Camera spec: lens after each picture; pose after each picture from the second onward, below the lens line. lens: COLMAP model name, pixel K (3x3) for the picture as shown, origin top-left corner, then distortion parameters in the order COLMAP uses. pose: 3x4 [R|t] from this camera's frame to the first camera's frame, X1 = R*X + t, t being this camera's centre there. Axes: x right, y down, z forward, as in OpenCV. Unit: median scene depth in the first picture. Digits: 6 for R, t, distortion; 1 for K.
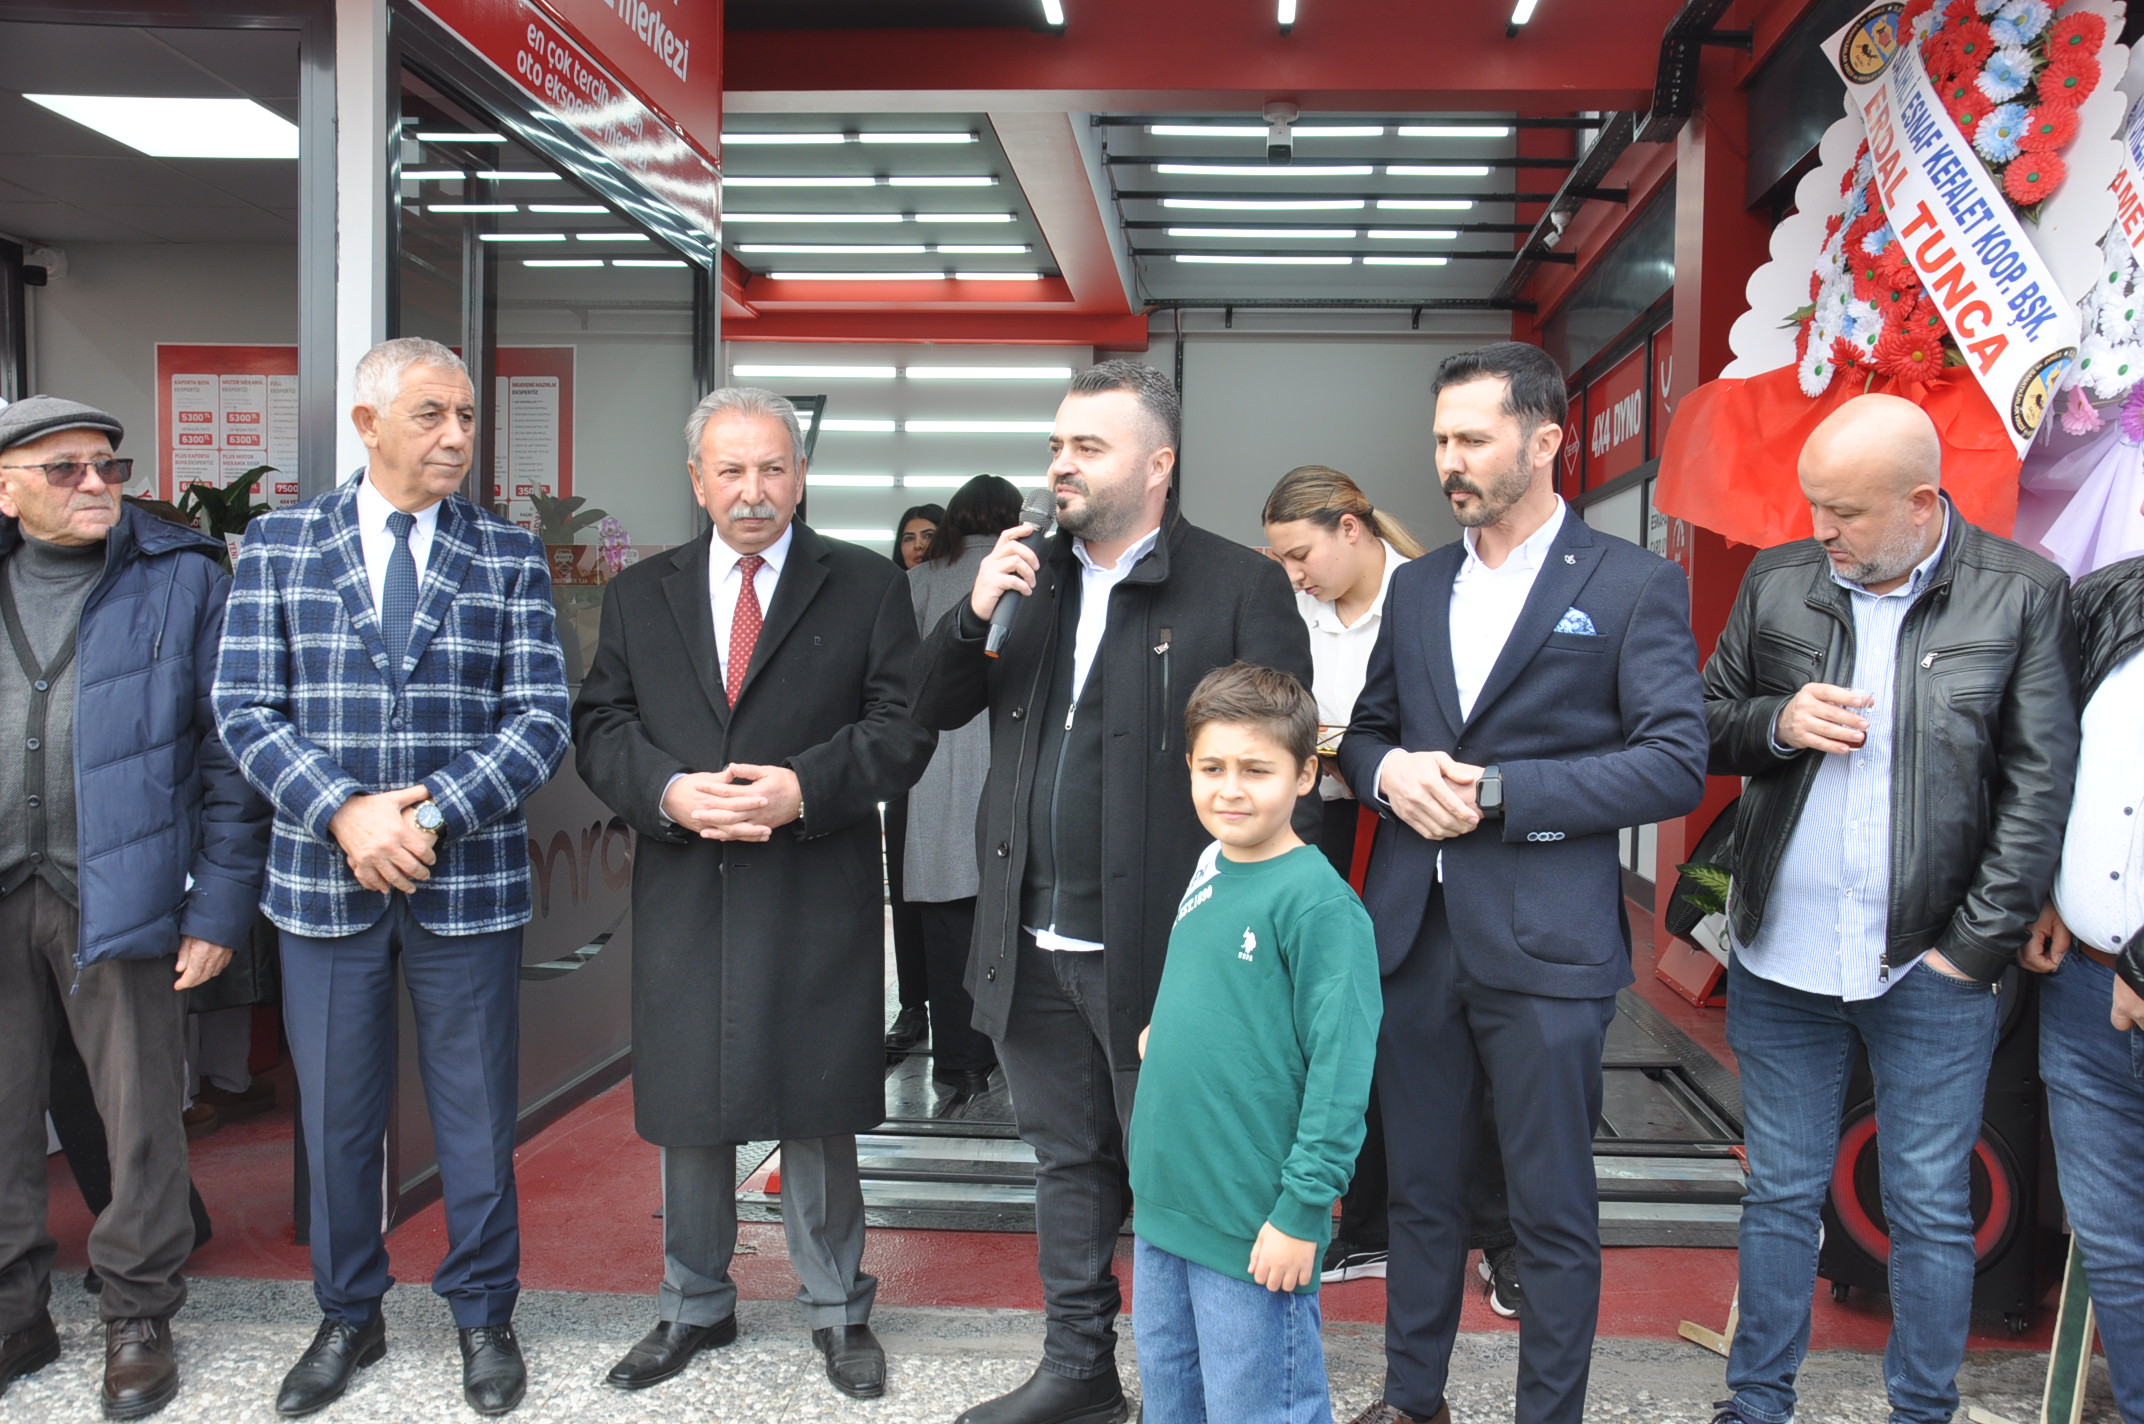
lens RADIAL K [[1947.5, 0, 1071.7], [0, 1947.5, 755.7], [0, 0, 1]] dist [0.013768, 0.014204]
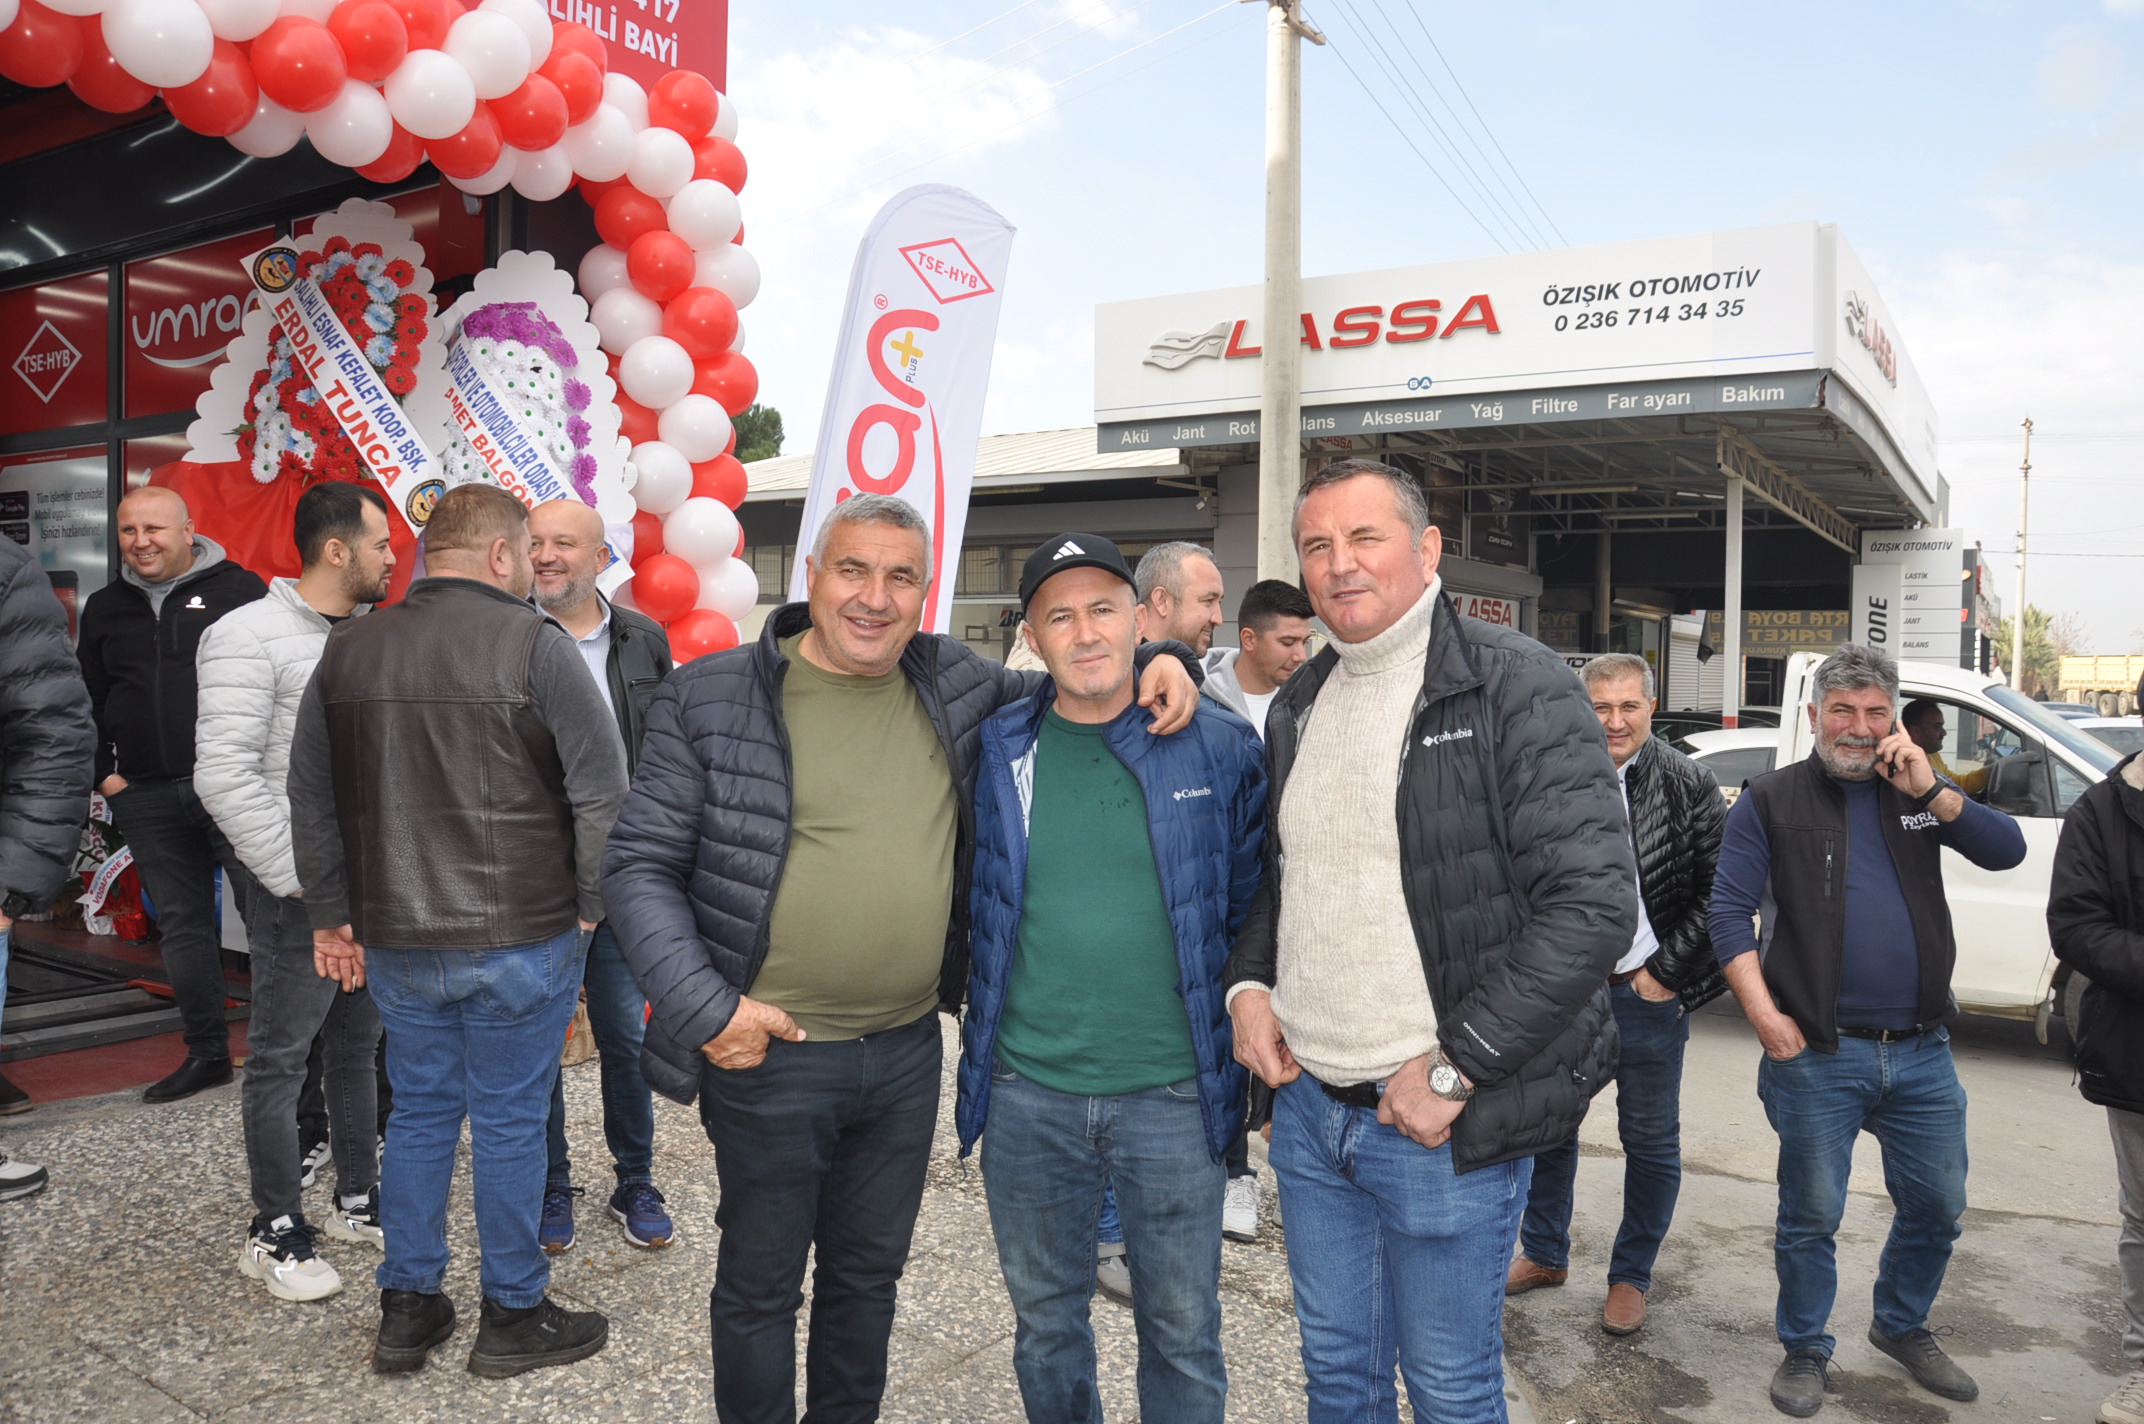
lens RADIAL K [[1709.4, 0, 1072.0], [0, 1709.4, 712.0], [0, 0, 1]] dist [-0.154903, 0.139674]
pose [[0.439858, -0.030061, 0.897564, -0.356095], [0.033431, 0.999295, 0.017085, 0.002660], [-0.897445, 0.022492, 0.440553, -0.126831]]
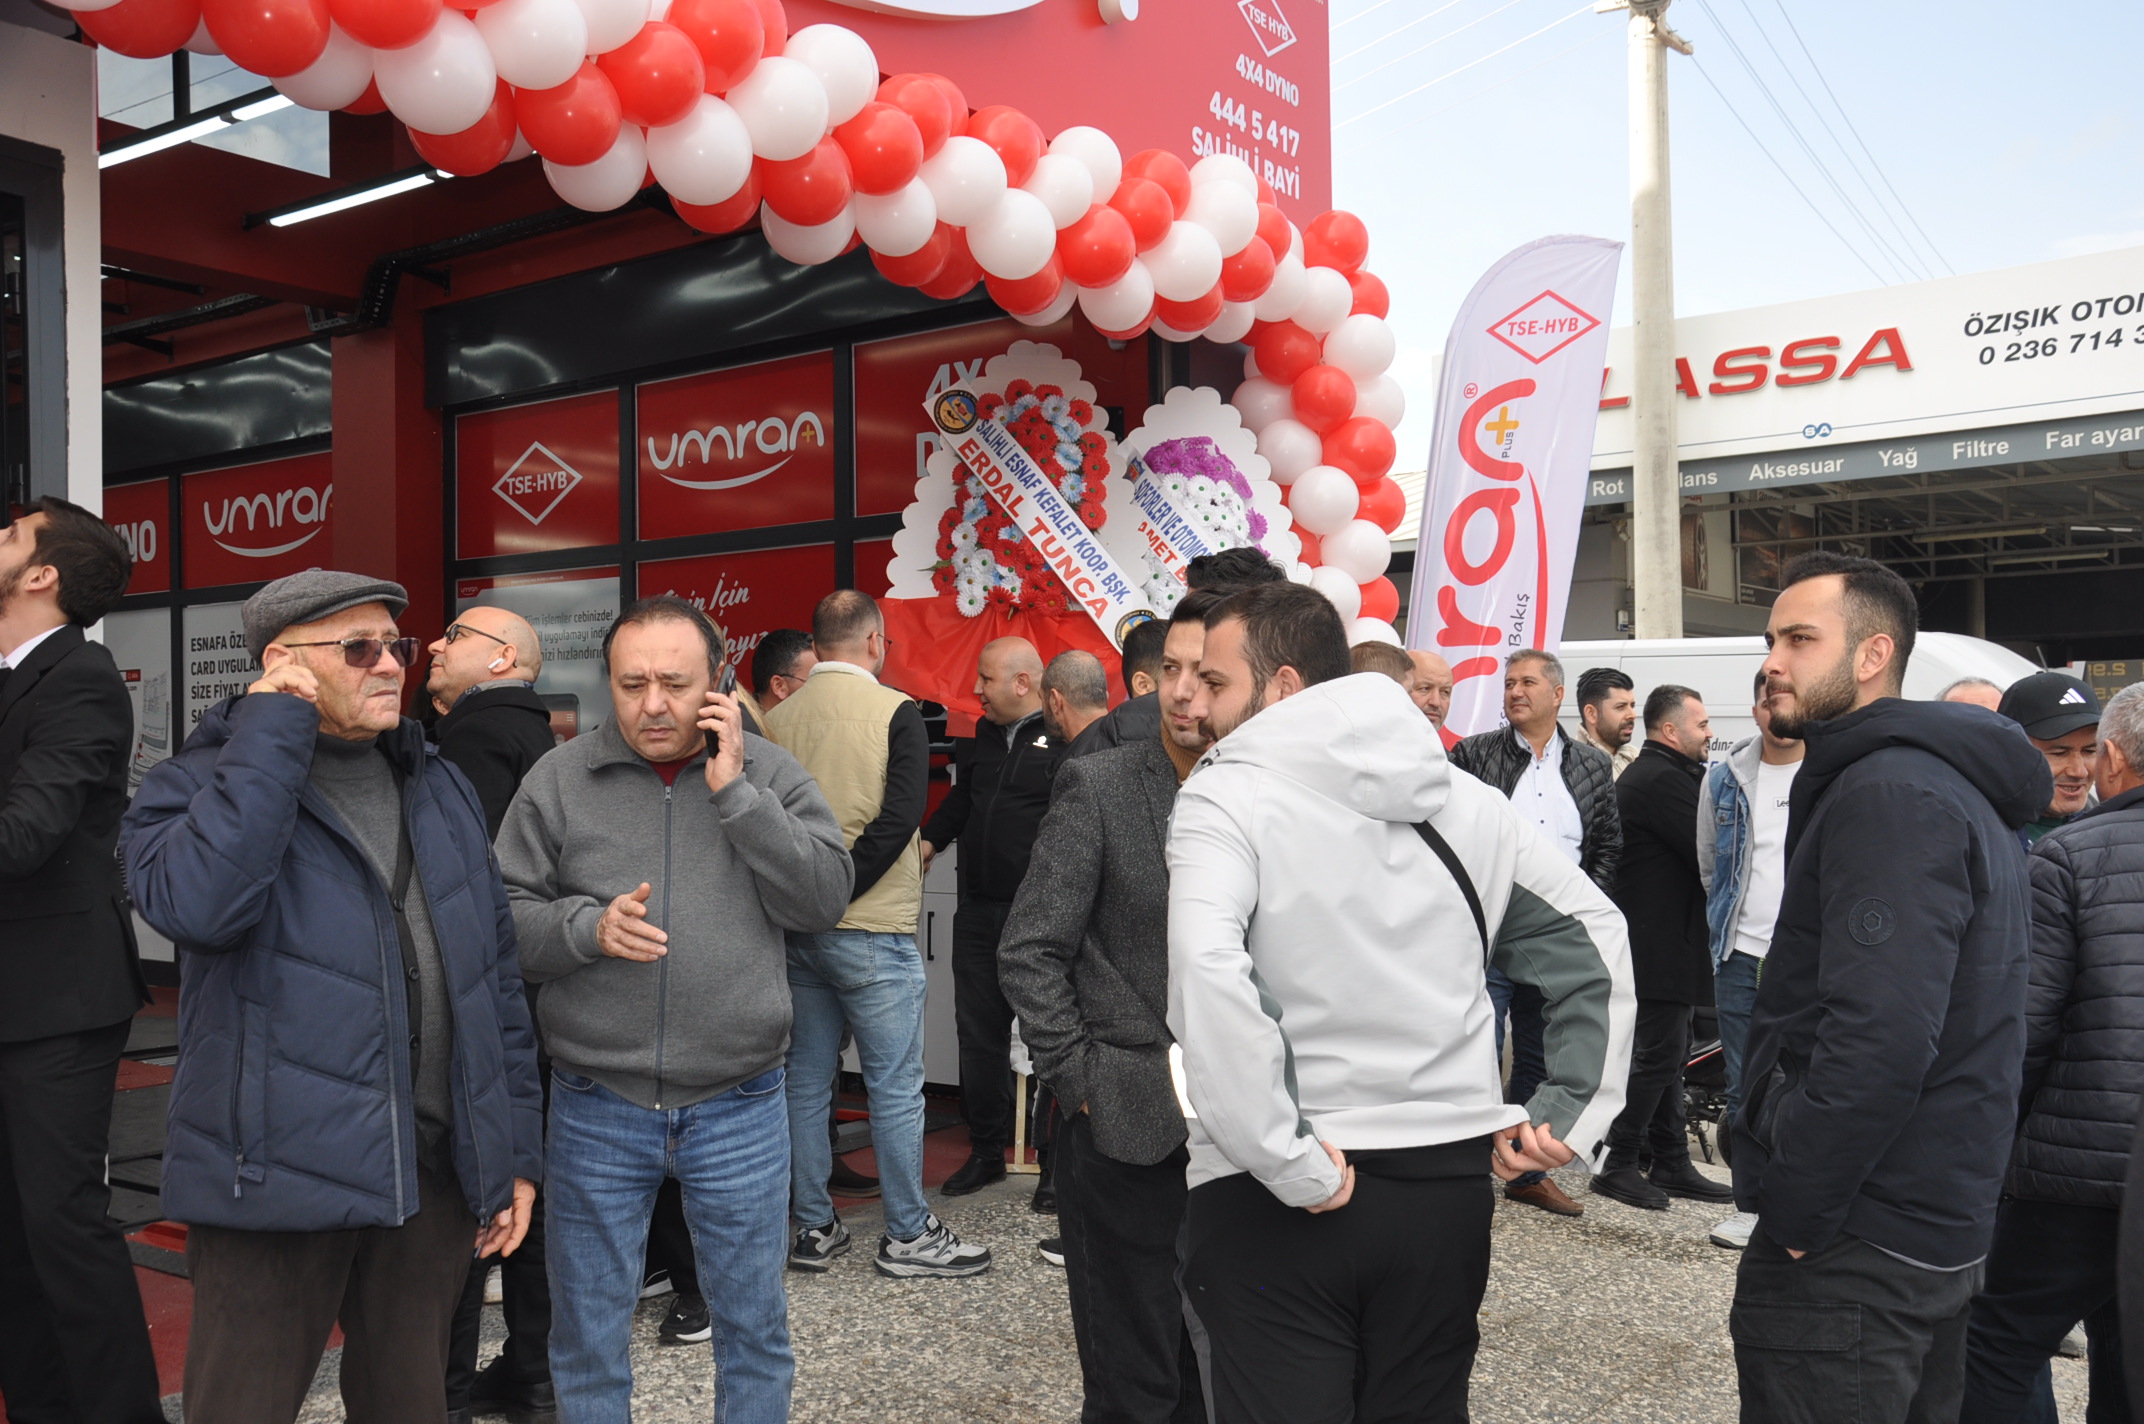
lens RADIAL K [[2025.4, 0, 1108.3], [0, 2025.4, 711.9], [0, 0, 1]] dist [-0.077757, 0.249263]
pose [[0.502559, -0.002632, 0.864539, -0.686713], [0.061768, 0.997549, -0.032869, -0.022742], [-0.862334, 0.069919, 0.501489, 0.010423]]
